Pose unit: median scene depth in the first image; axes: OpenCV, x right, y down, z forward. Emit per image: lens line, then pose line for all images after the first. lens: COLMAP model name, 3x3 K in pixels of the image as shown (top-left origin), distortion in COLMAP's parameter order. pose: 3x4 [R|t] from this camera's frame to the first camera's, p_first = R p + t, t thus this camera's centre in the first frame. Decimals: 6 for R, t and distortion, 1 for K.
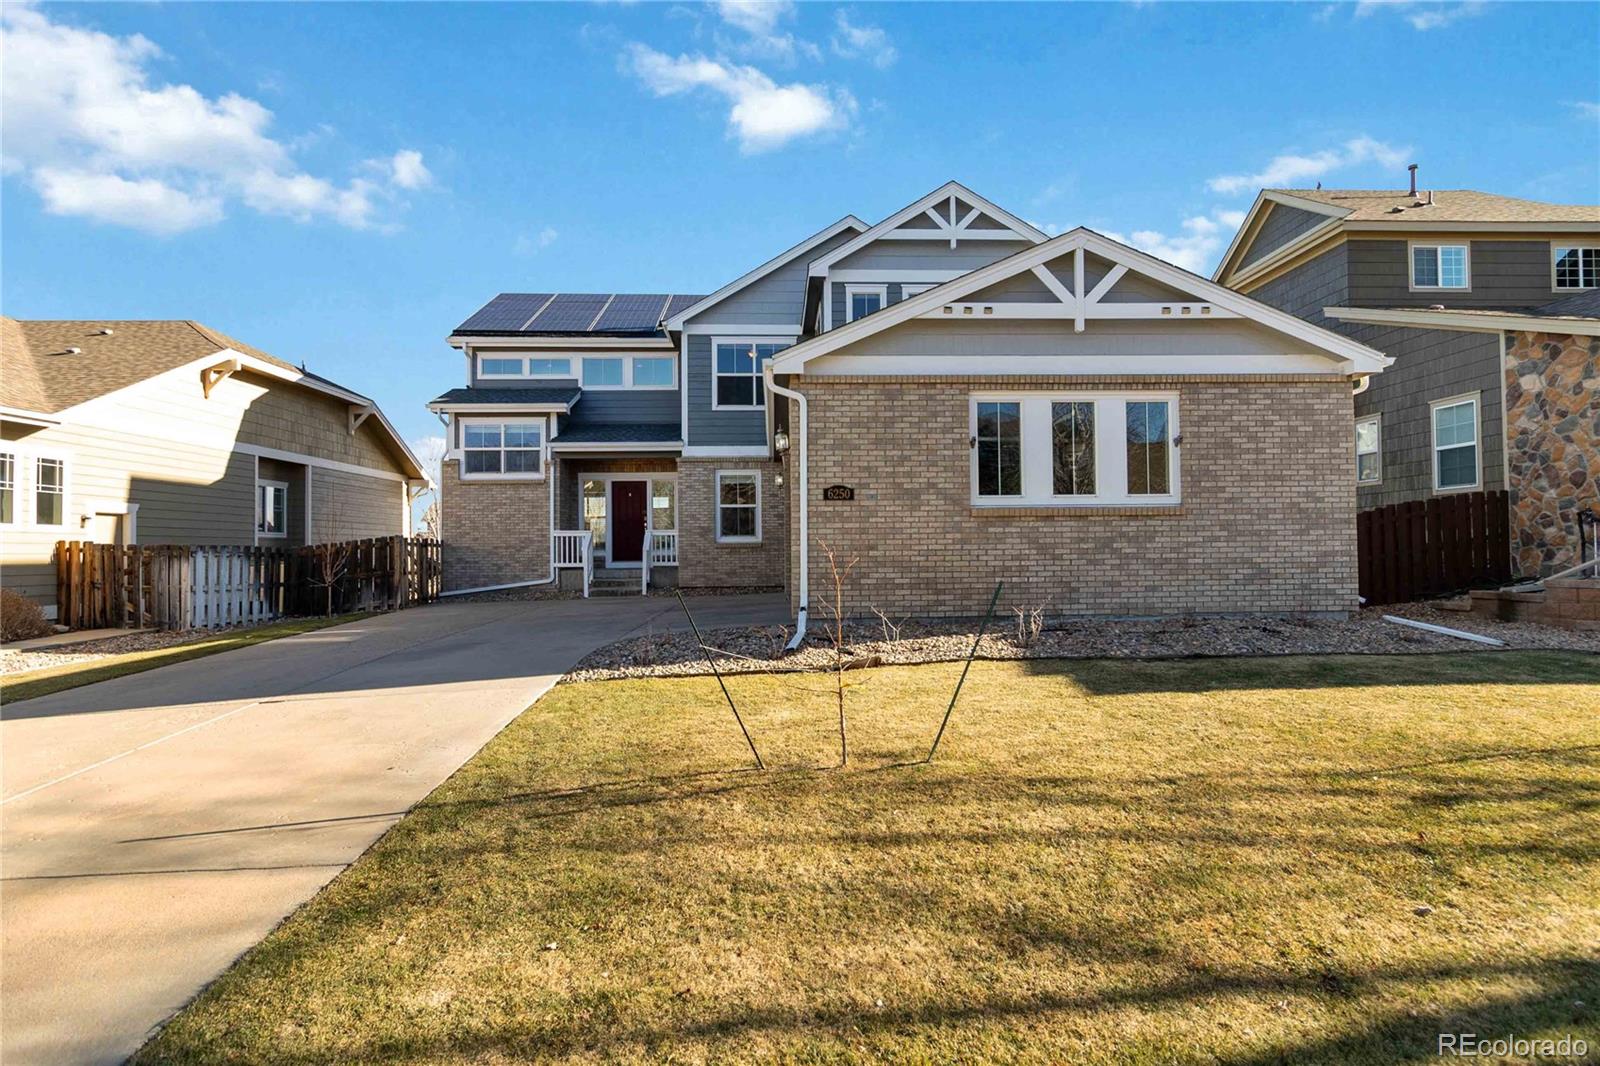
lens RADIAL K [[804.9, 0, 800.0], [0, 804.9, 533.0], [0, 0, 1]] dist [-0.001550, -0.000063]
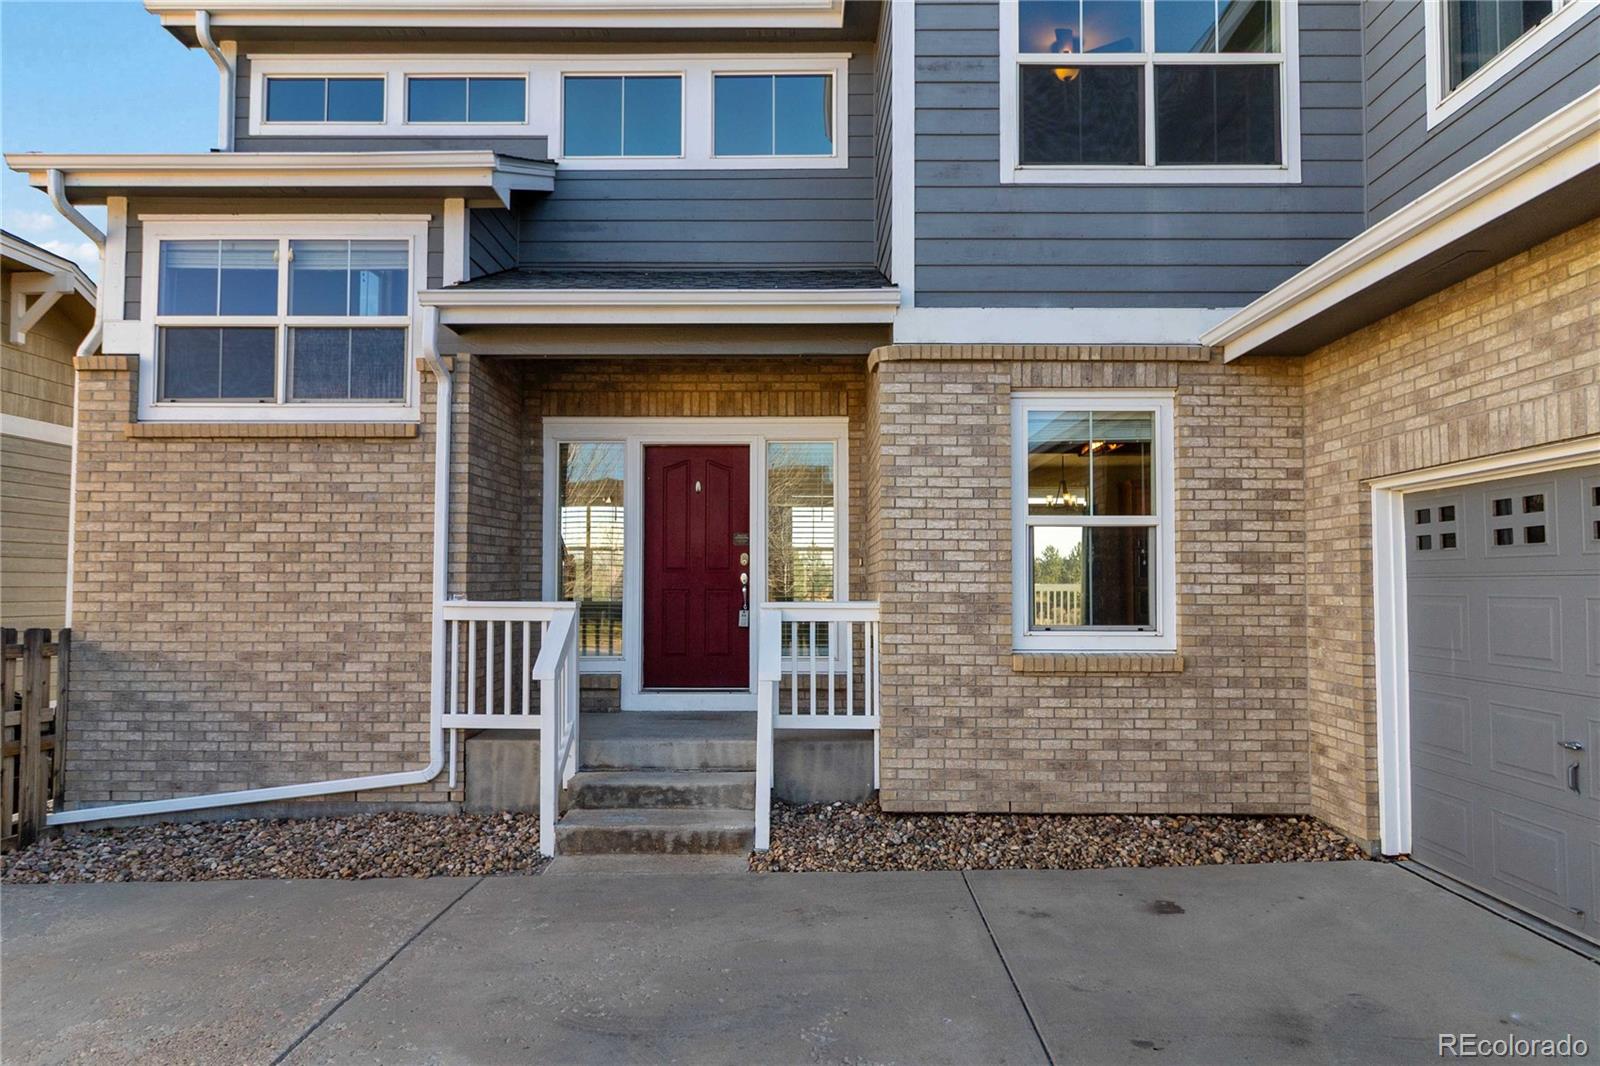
lens RADIAL K [[970.7, 0, 800.0], [0, 970.7, 533.0], [0, 0, 1]] dist [0.005048, 0.000945]
pose [[0.998288, 0.009174, -0.057770, -0.159033], [-0.010872, 0.999516, -0.029159, -0.018373], [0.057474, 0.029738, 0.997904, 0.658738]]
